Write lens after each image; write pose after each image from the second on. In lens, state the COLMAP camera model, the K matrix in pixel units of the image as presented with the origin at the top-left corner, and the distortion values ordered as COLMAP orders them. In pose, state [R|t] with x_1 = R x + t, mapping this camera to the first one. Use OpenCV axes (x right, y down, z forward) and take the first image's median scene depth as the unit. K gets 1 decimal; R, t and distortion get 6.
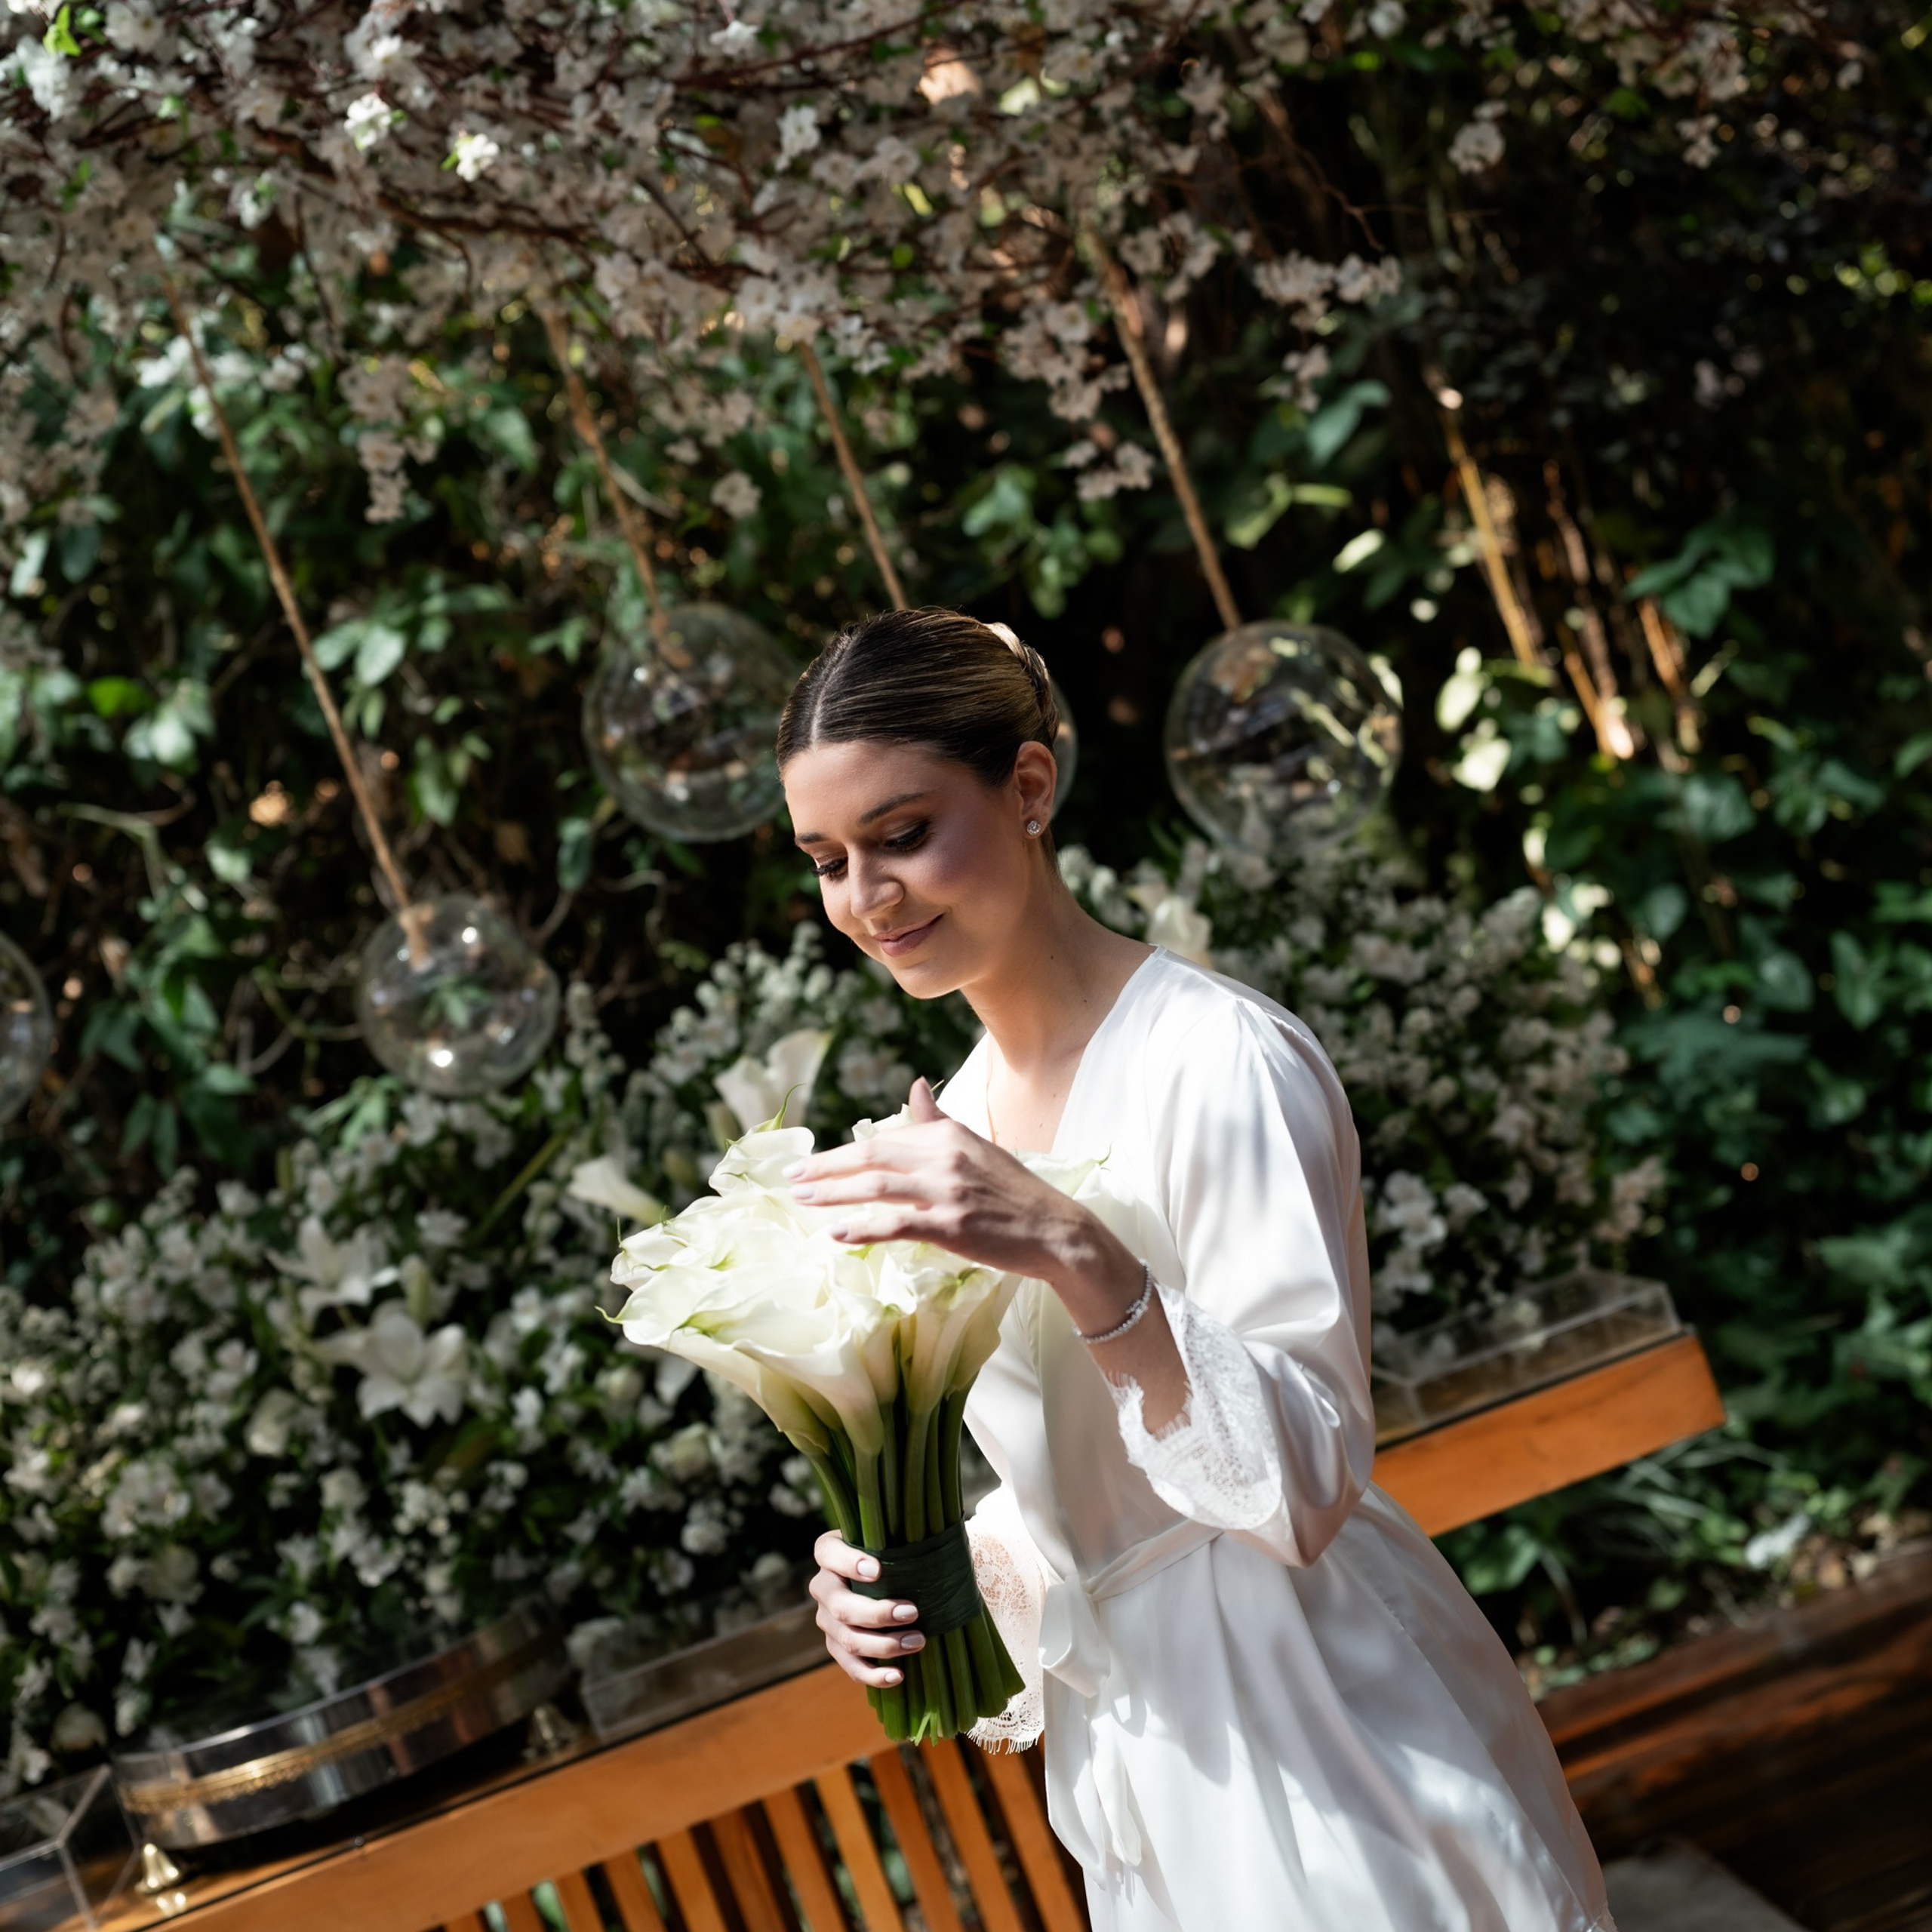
lens RADIAL K [[3328.4, 0, 910.4], [0, 3328.4, 1014.9], [0, 0, 1]] dist [0.117423, -0.124963]
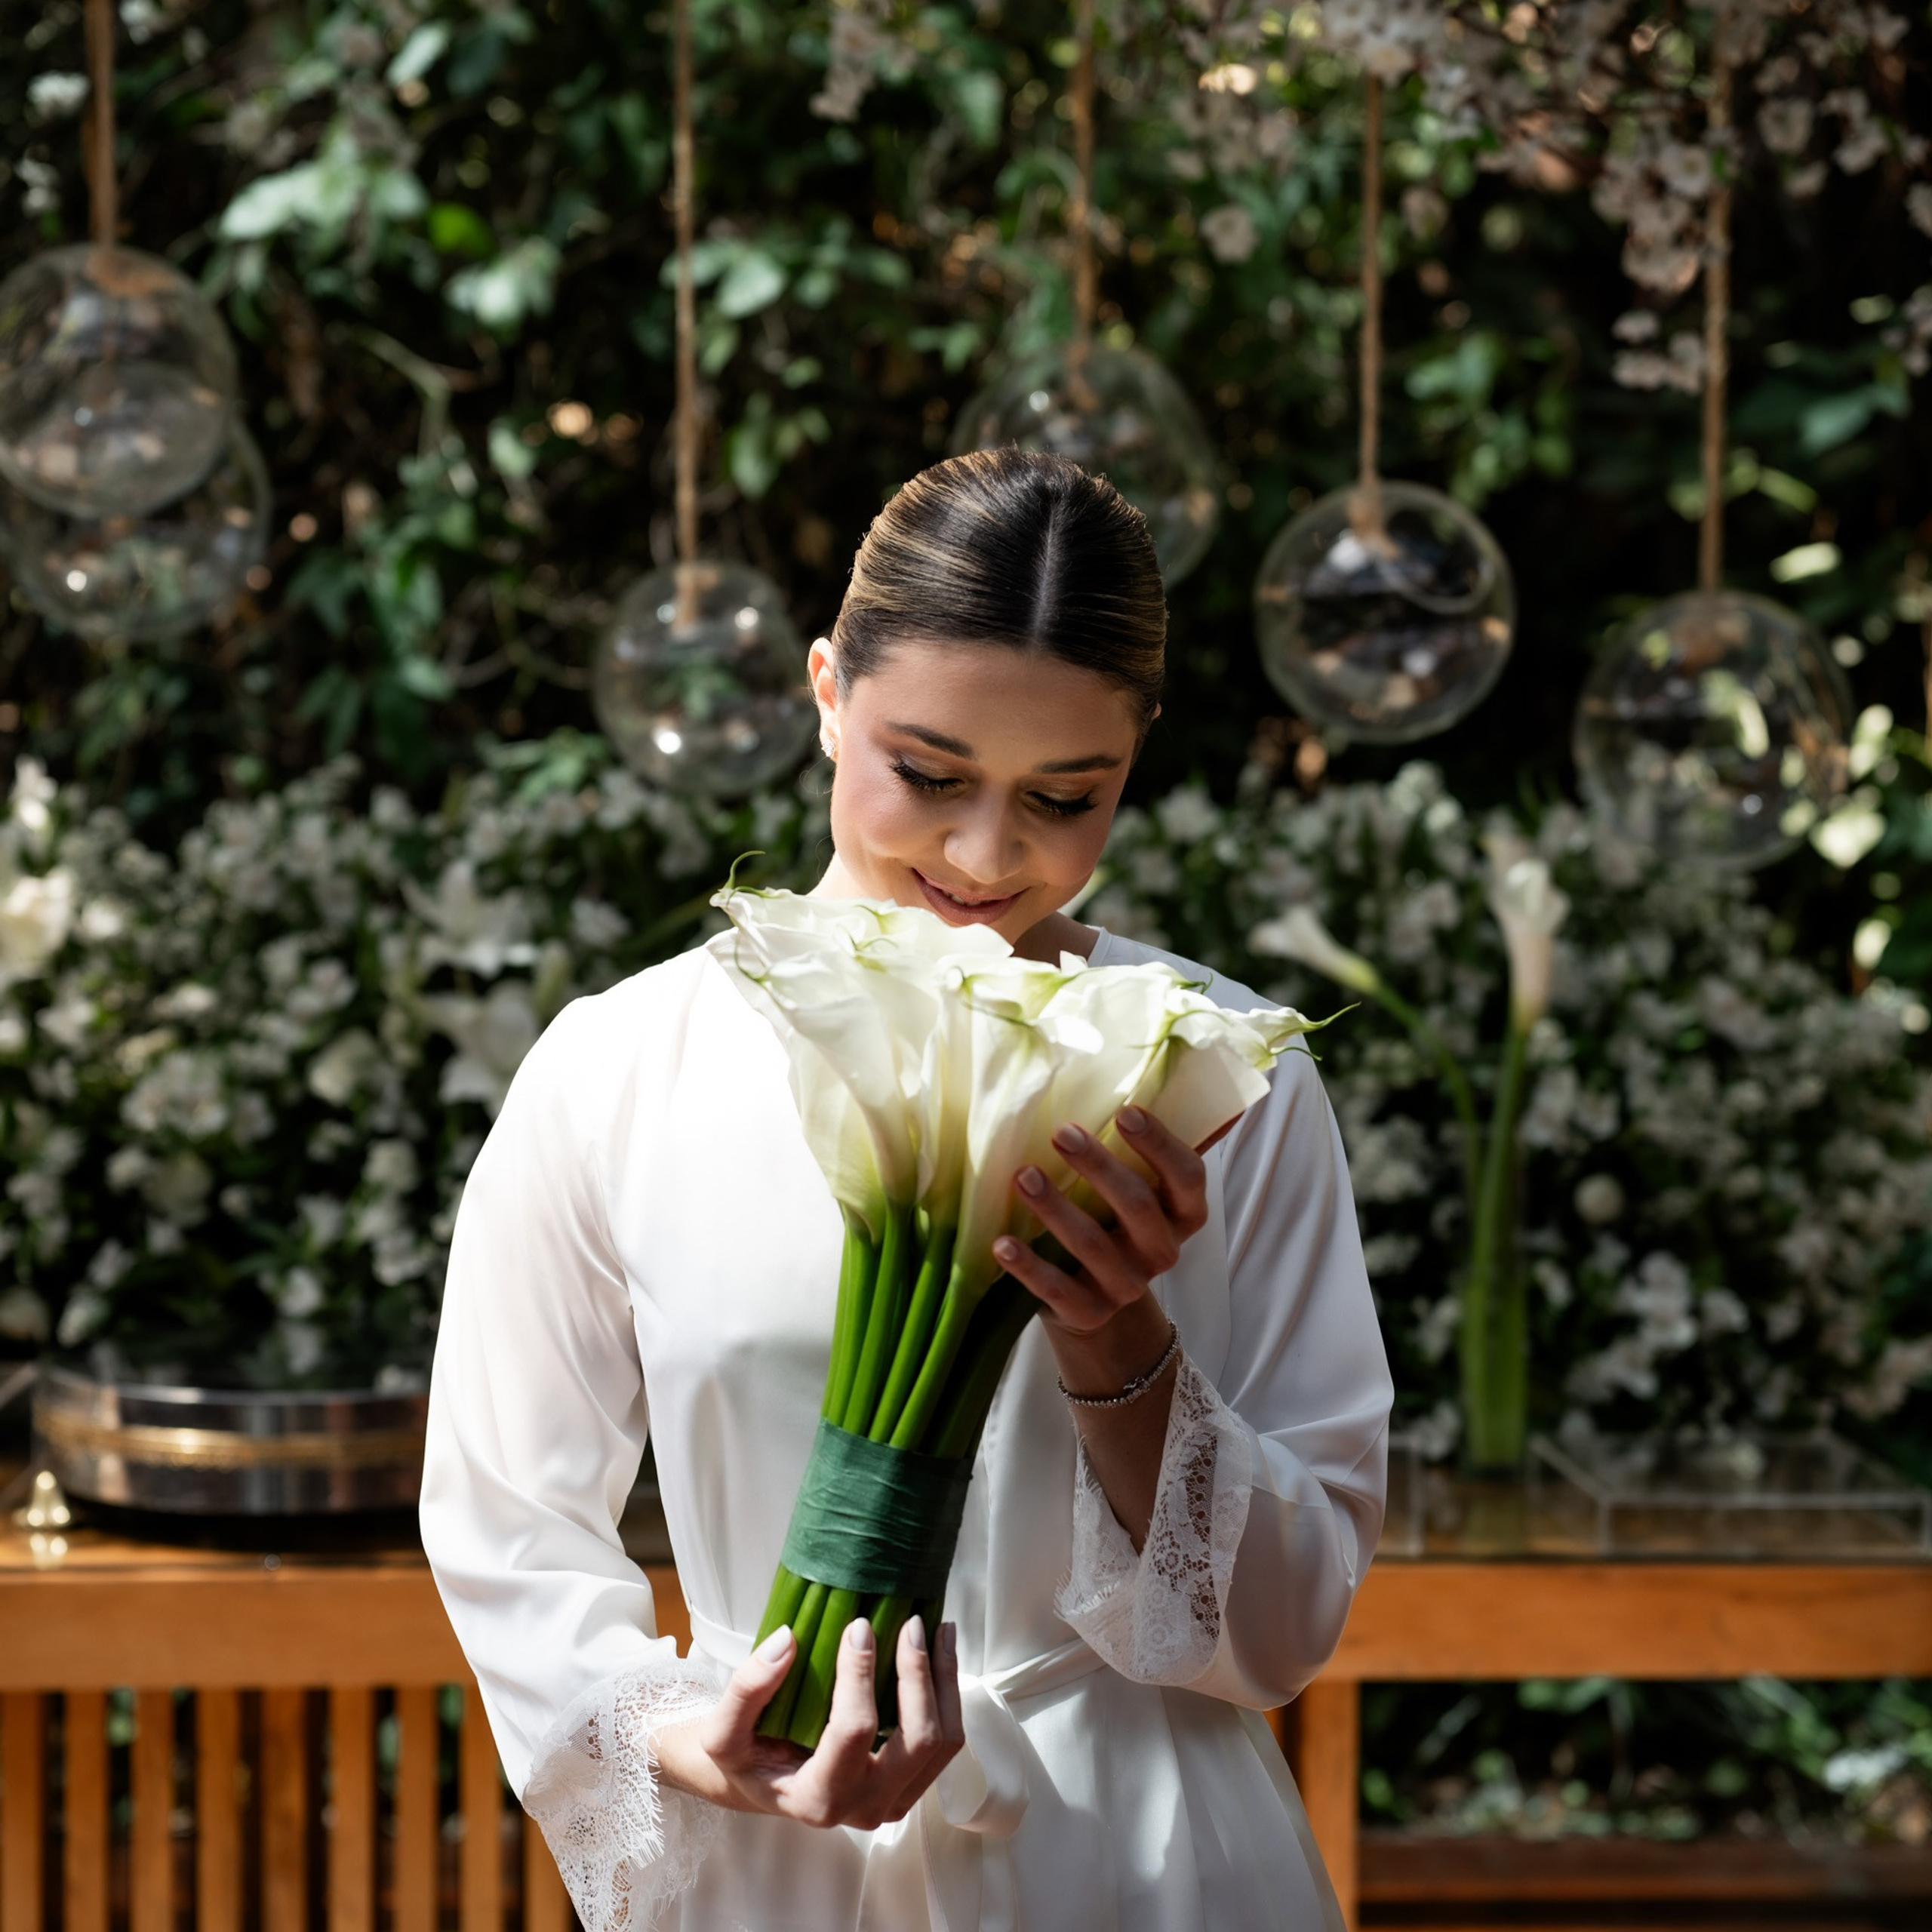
lens RADIAL K [[3353.1, 0, 936.0], [0, 3353.1, 968.1], [0, 0, 1]] dist [0.112712, -0.066212]
pose [[0.936294, 0.349924, -0.030122, -0.027196], [-0.348471, 0.936254, 0.044683, 0.004625], [0.043837, -0.031340, 0.998547, 0.125347]]
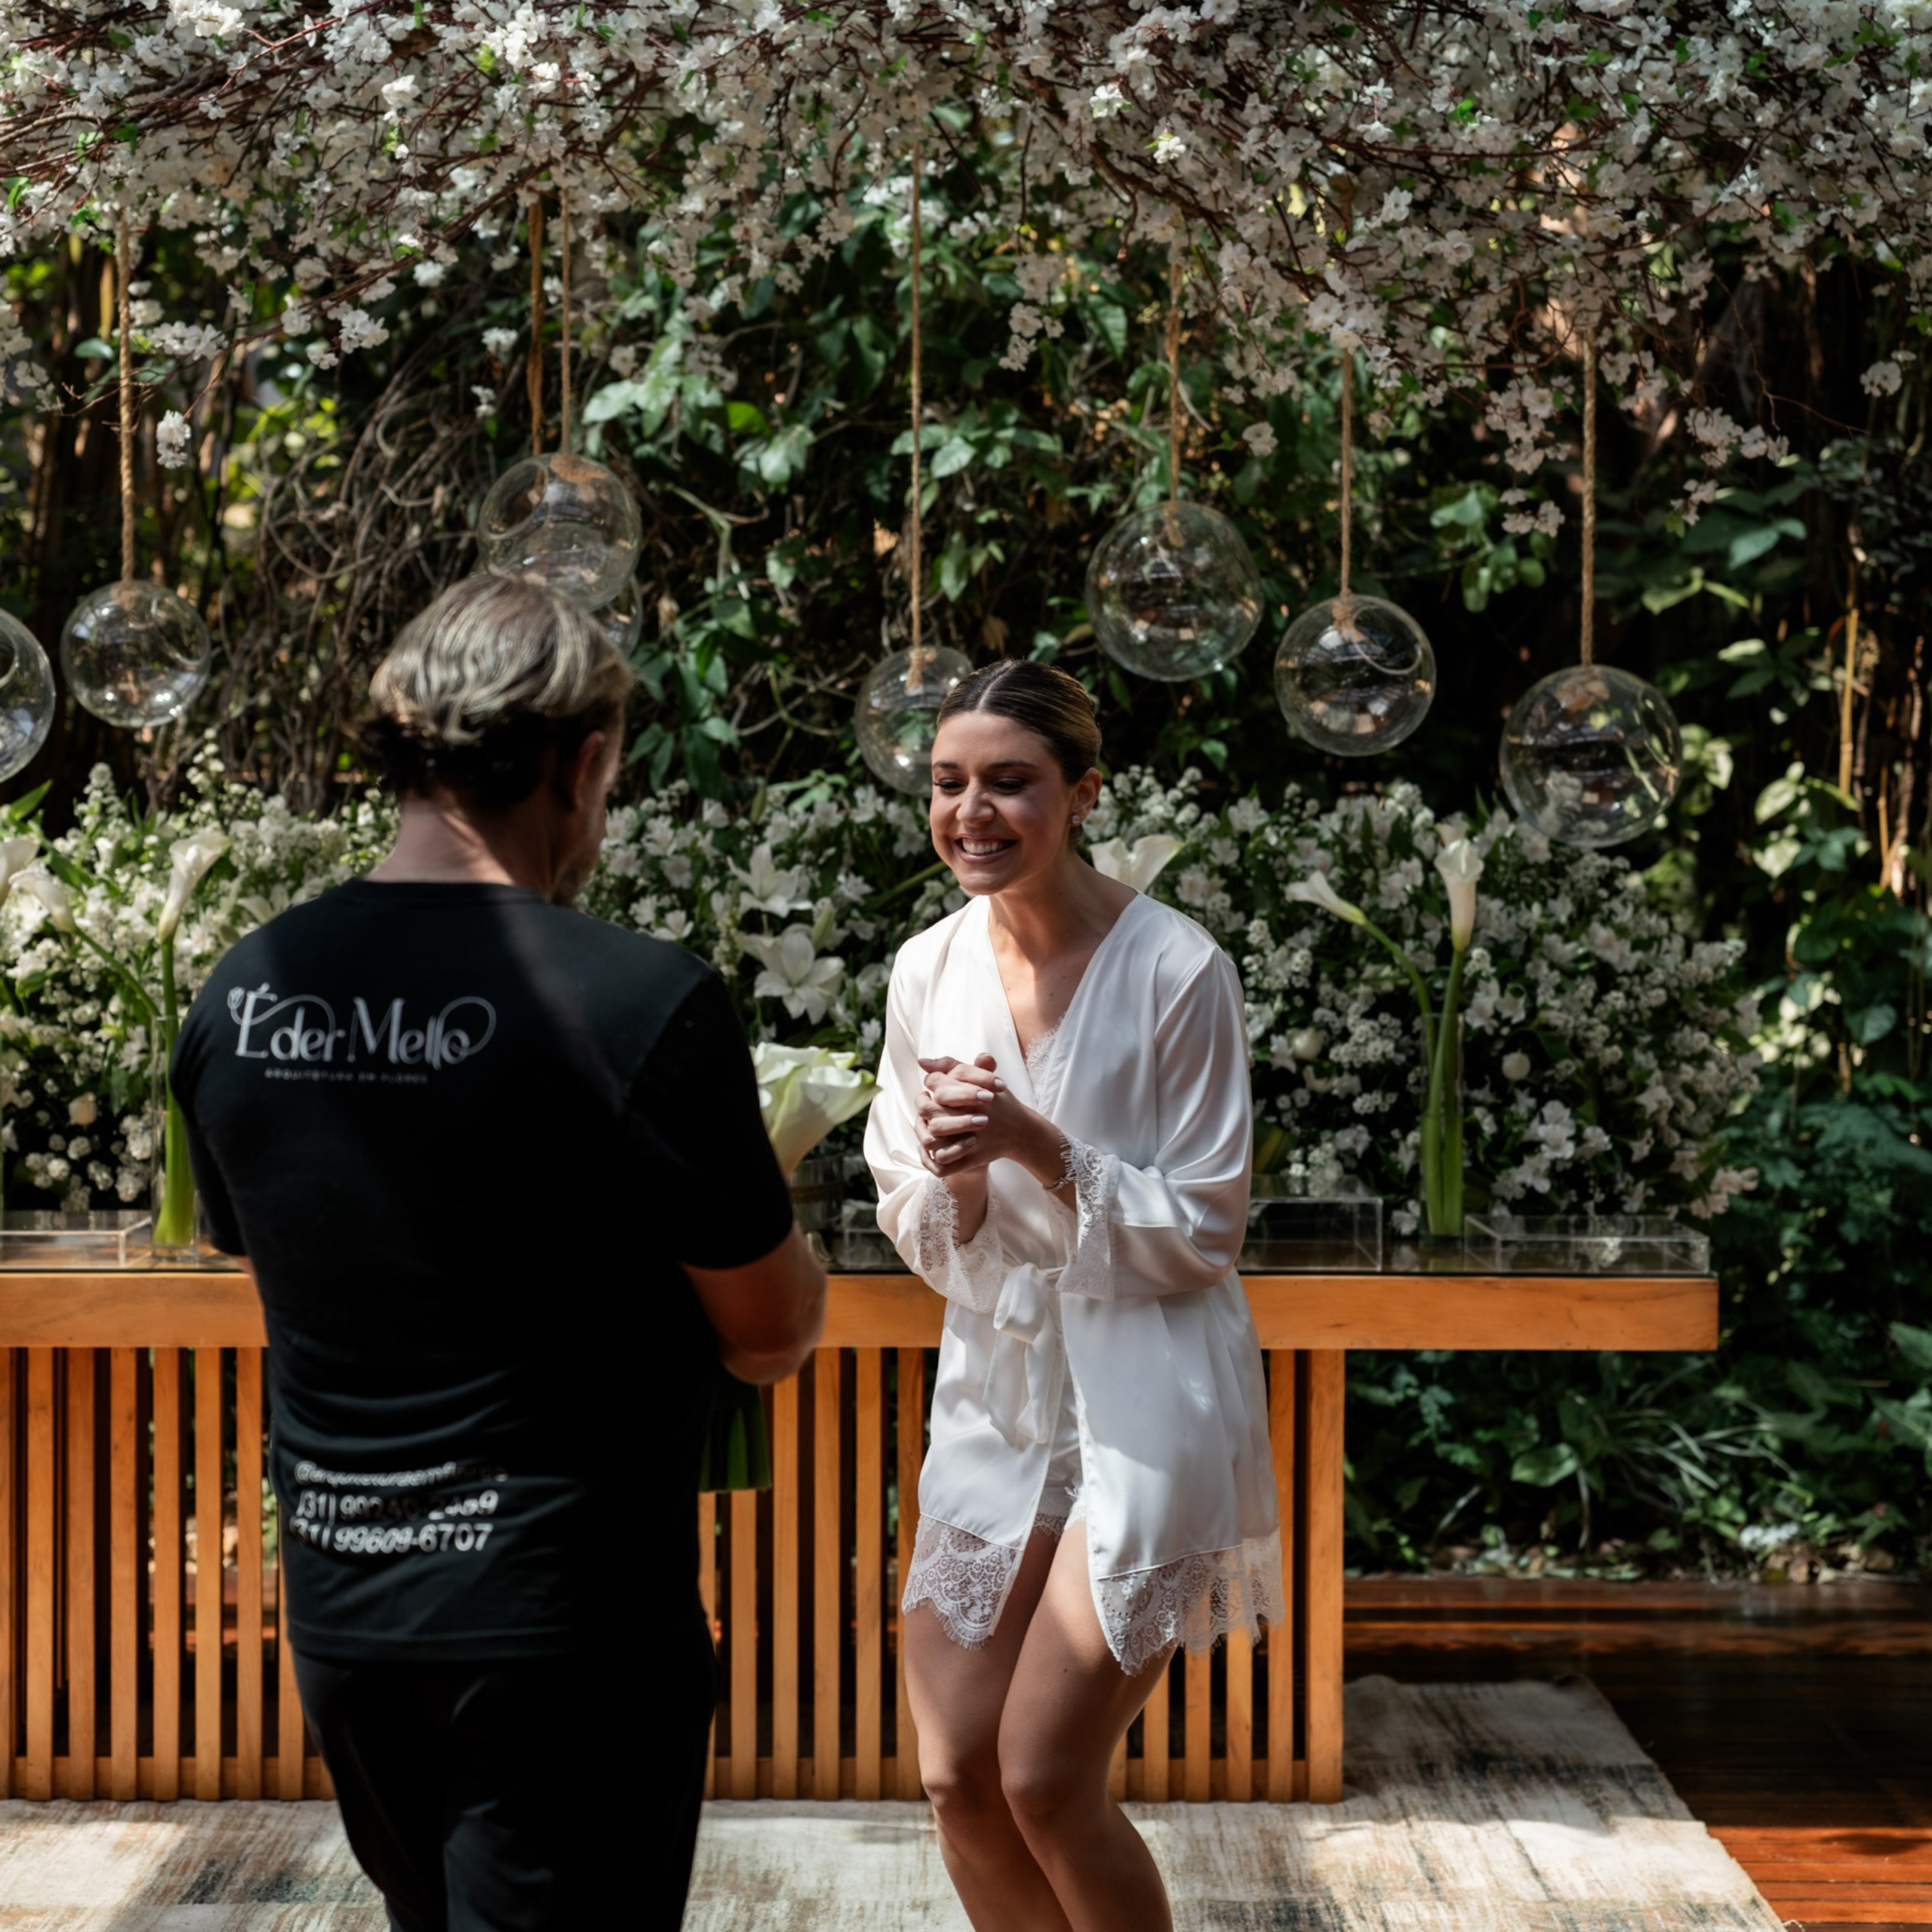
lens RADIAL K [[3290.9, 0, 1026.0], [0, 3290.9, 966.1], [0, 0, 1]] dist [0.126994, -0.066727]
pose [[0.934739, 0.349780, -0.062585, 0.014865], [-0.348765, 0.936826, 0.026821, 0.034512], [0.068013, -0.003243, 0.997679, -0.285977]]
